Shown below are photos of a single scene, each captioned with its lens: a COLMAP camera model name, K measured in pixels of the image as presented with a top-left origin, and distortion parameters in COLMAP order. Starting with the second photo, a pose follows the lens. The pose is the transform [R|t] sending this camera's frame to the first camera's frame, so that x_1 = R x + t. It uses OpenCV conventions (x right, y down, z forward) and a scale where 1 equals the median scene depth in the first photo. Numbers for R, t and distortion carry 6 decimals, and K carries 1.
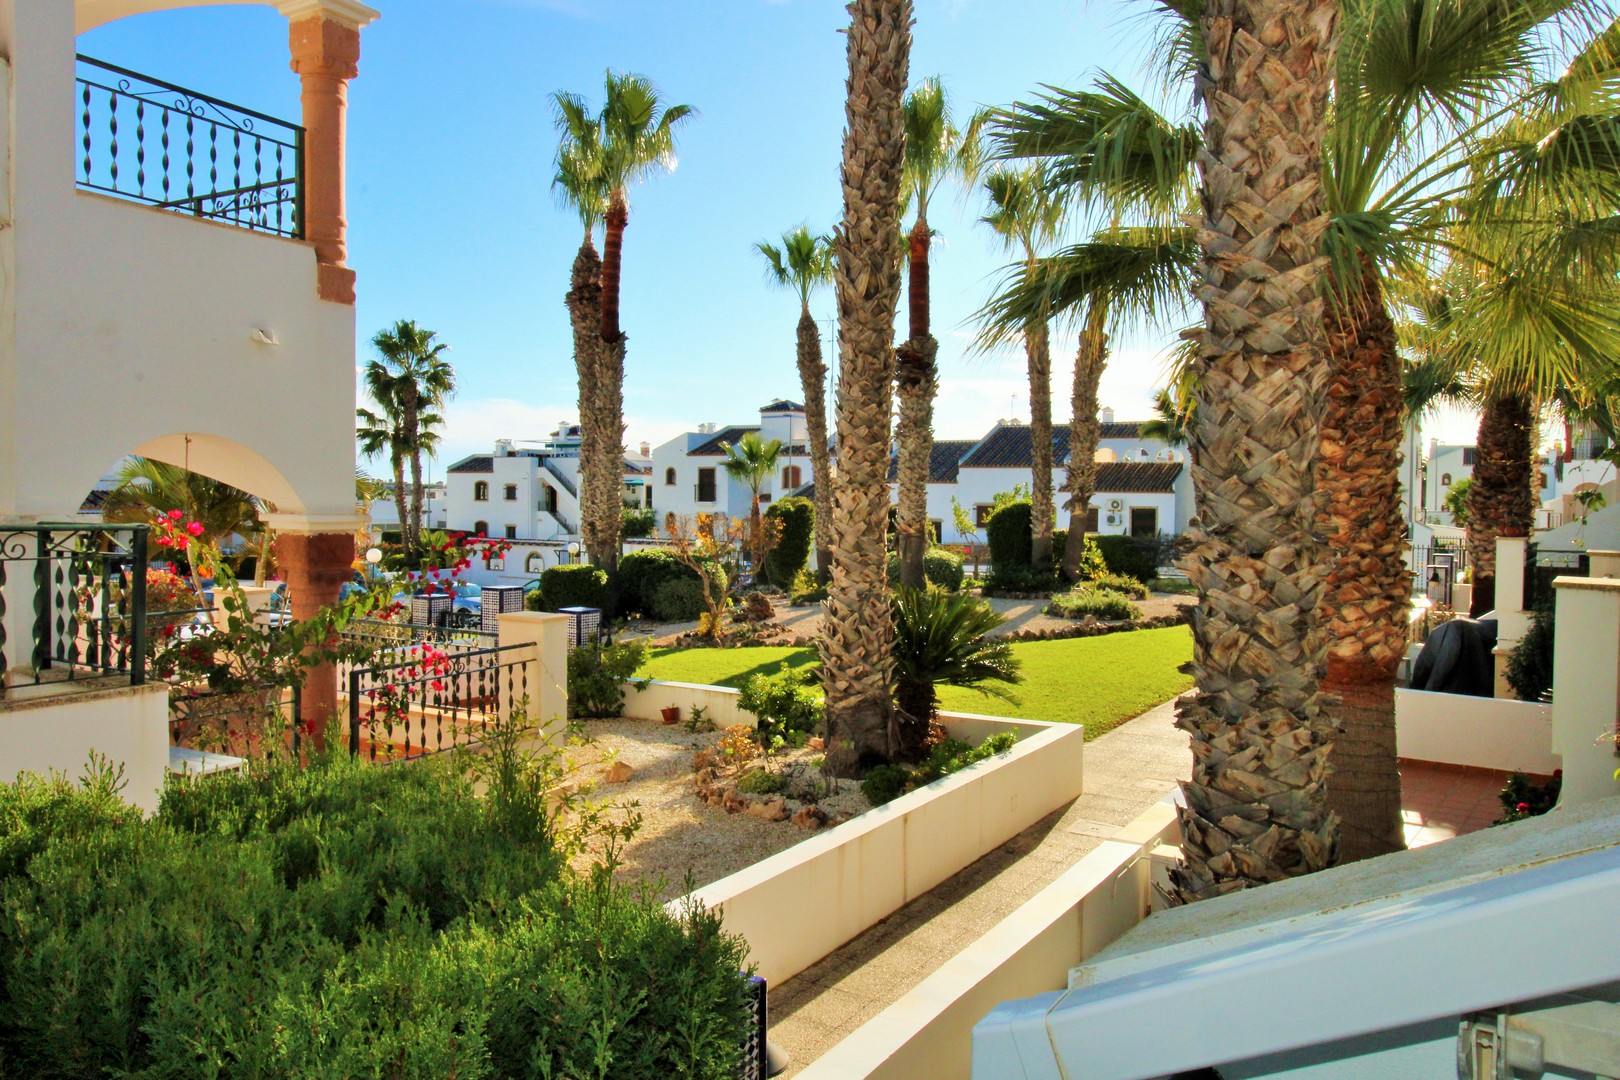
lens RADIAL K [[1143.7, 0, 805.3], [0, 1143.7, 533.9], [0, 0, 1]] dist [0.005347, 0.002107]
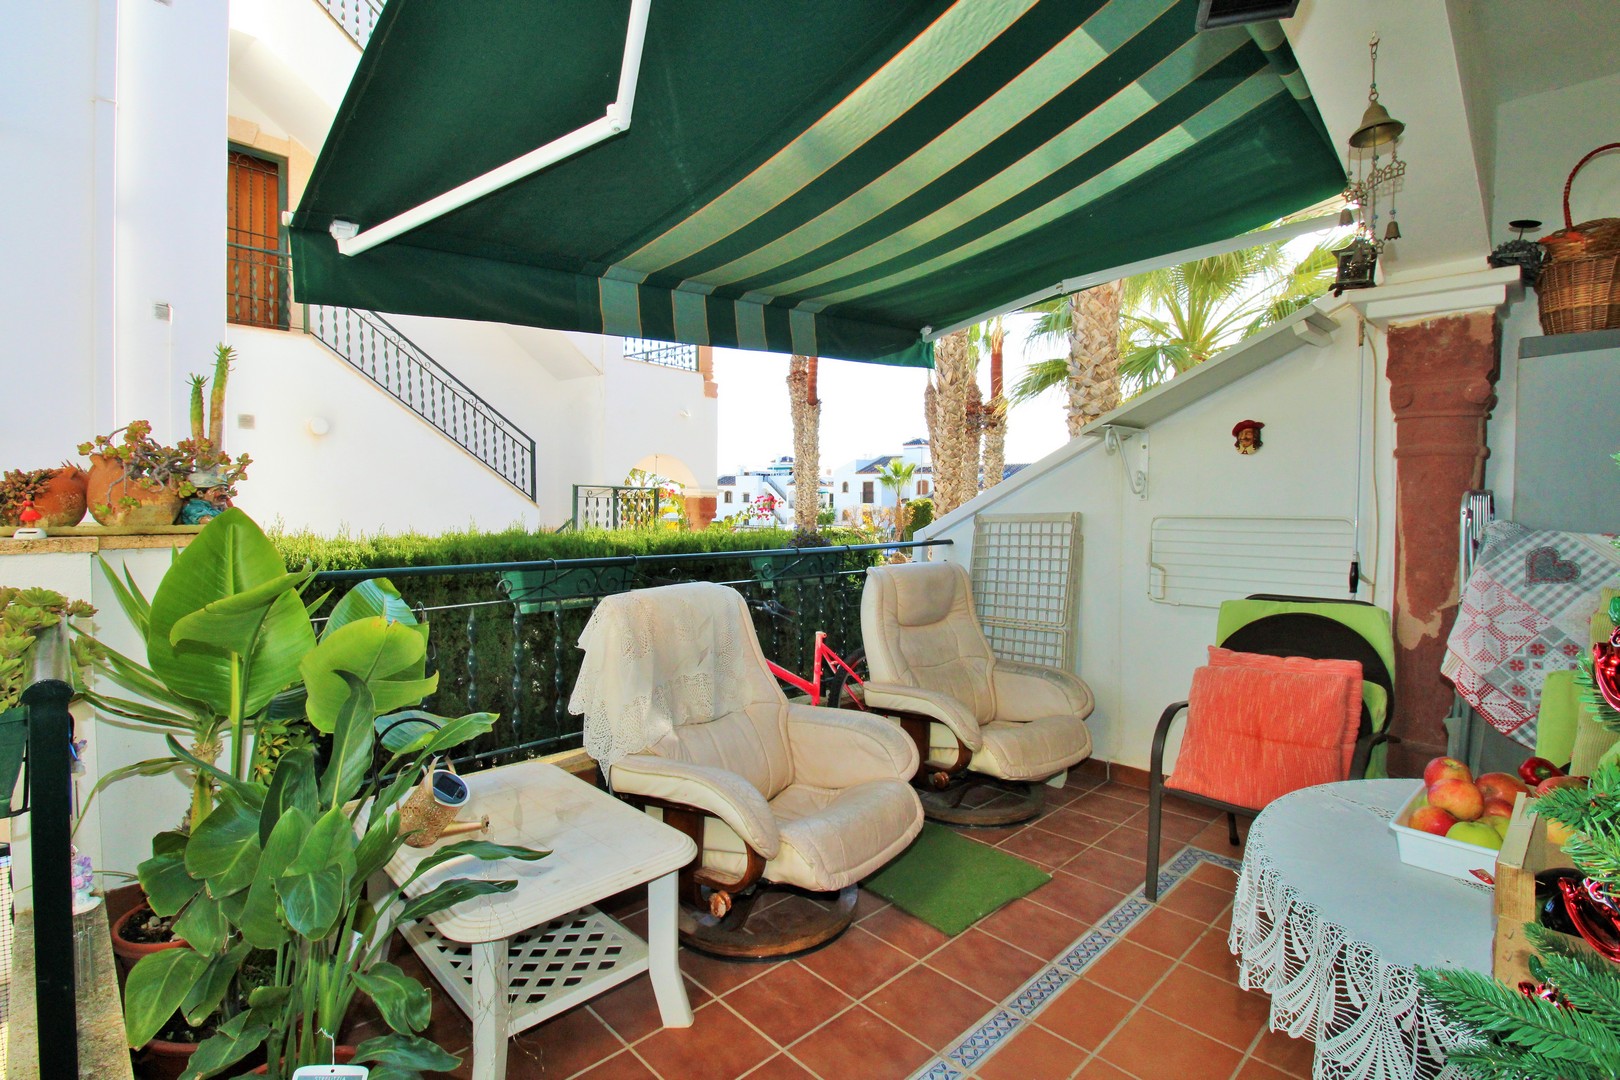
lens RADIAL K [[773.3, 0, 810.0], [0, 773.3, 540.0], [0, 0, 1]] dist [-0.000505, -0.013891]
pose [[0.987205, 0.006261, -0.159336, 0.010154], [-0.004060, 0.999892, 0.014136, 0.015881], [0.159407, -0.013308, 0.987123, -0.129387]]
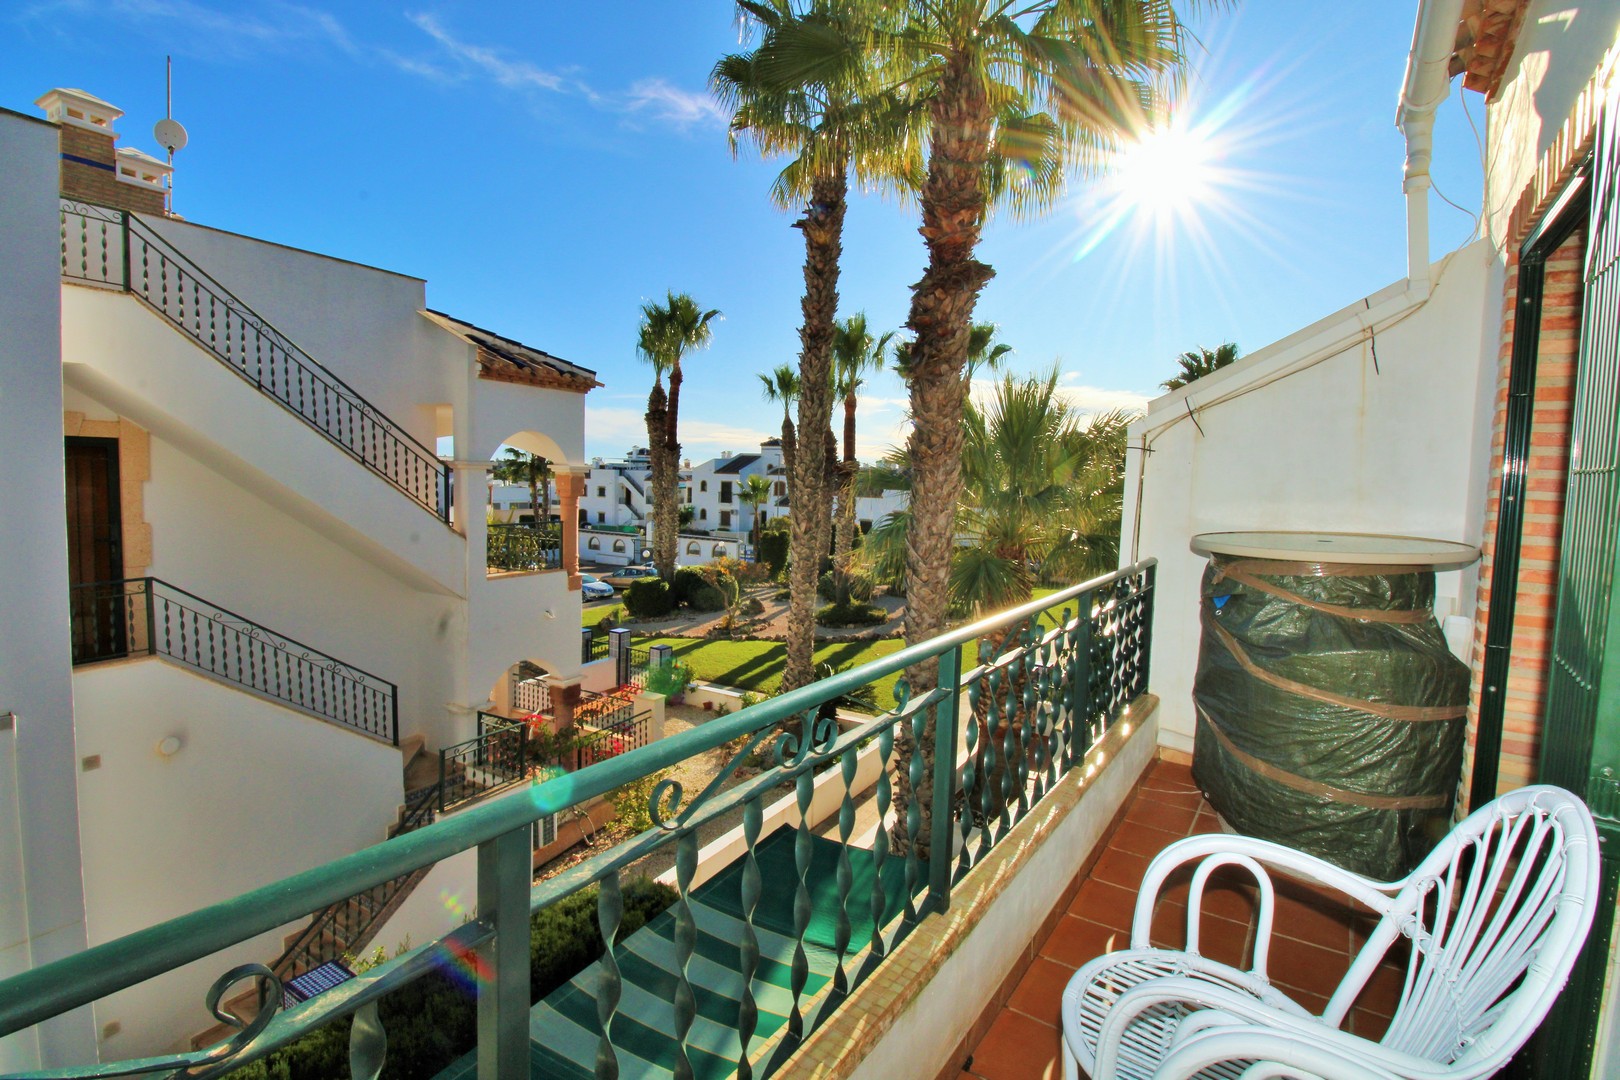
lens RADIAL K [[770.8, 0, 812.0], [0, 770.8, 521.7], [0, 0, 1]] dist [0.001385, -0.013246]
pose [[0.999500, 0.017038, 0.026618, 0.010425], [-0.018253, 0.998771, 0.046085, -0.107630], [-0.025800, -0.046548, 0.998583, -0.154618]]
